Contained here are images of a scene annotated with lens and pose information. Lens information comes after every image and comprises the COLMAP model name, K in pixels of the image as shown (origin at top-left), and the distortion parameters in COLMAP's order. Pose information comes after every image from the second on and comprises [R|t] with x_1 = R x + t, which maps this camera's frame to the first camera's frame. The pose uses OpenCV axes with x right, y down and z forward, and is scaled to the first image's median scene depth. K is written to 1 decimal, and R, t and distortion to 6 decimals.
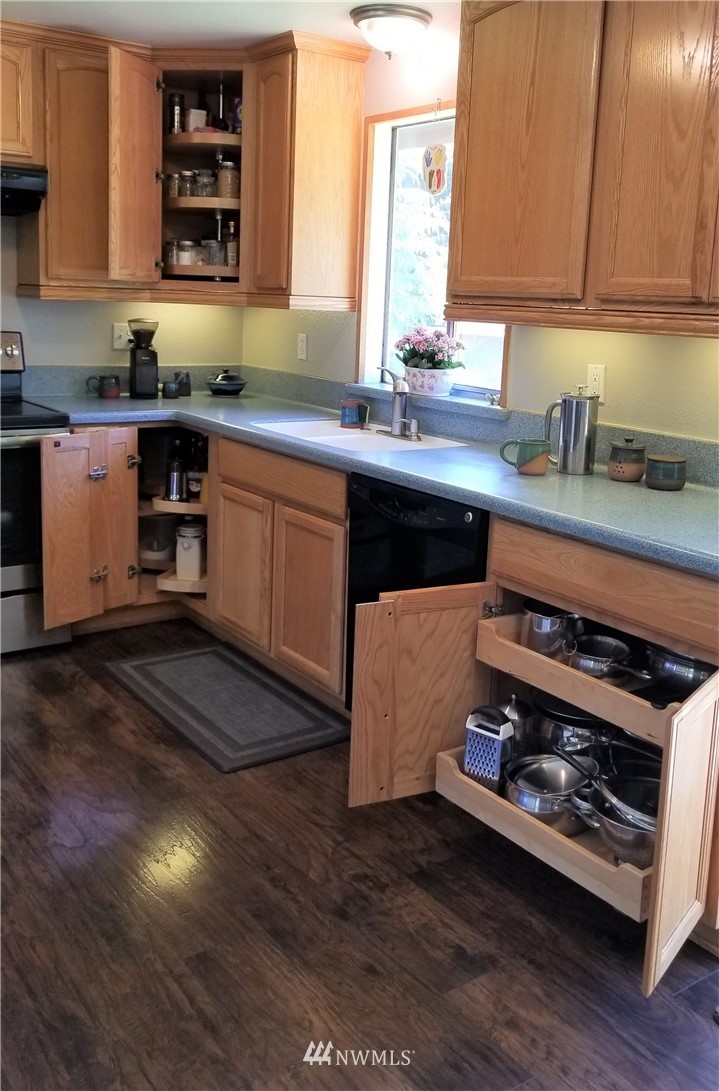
lens RADIAL K [[1003.9, 0, 389.0], [0, 1003.9, 453.5], [0, 0, 1]] dist [-0.001570, -0.015257]
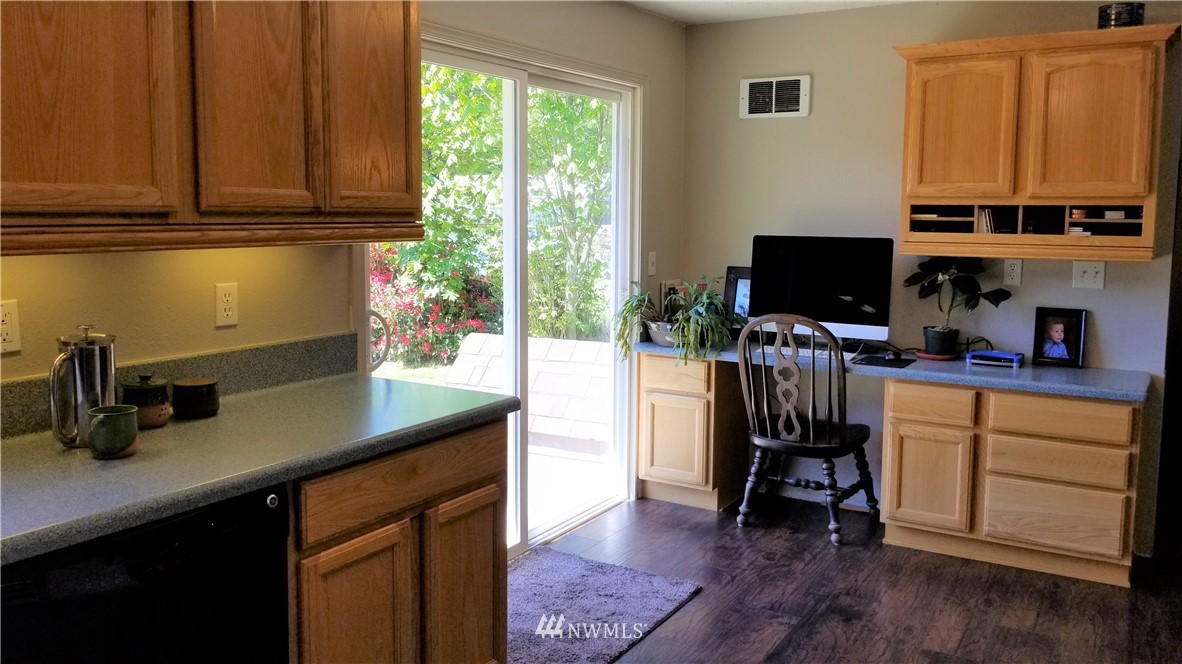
lens RADIAL K [[923.7, 0, 589.1], [0, 923.7, 295.0], [0, 0, 1]] dist [0.007147, -0.031832]
pose [[-0.380424, -0.128143, 0.915891, -0.486927], [0.119371, 0.975265, 0.186032, -0.146603], [-0.917076, 0.180102, -0.355718, 0.758771]]
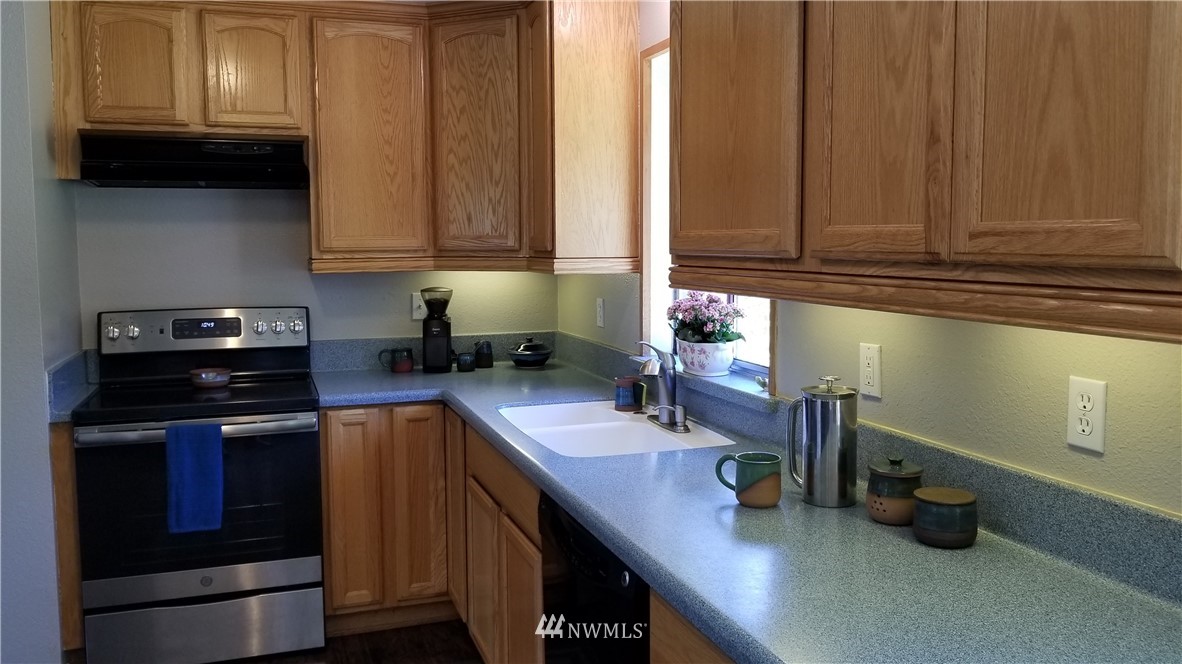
lens RADIAL K [[923.7, 0, 589.1], [0, 923.7, 295.0], [0, 0, 1]] dist [0.007147, -0.031832]
pose [[0.956975, -0.030792, -0.288533, 0.184749], [0.001607, 0.994901, -0.100845, -0.050884], [0.290167, 0.096042, 0.952144, 0.279996]]
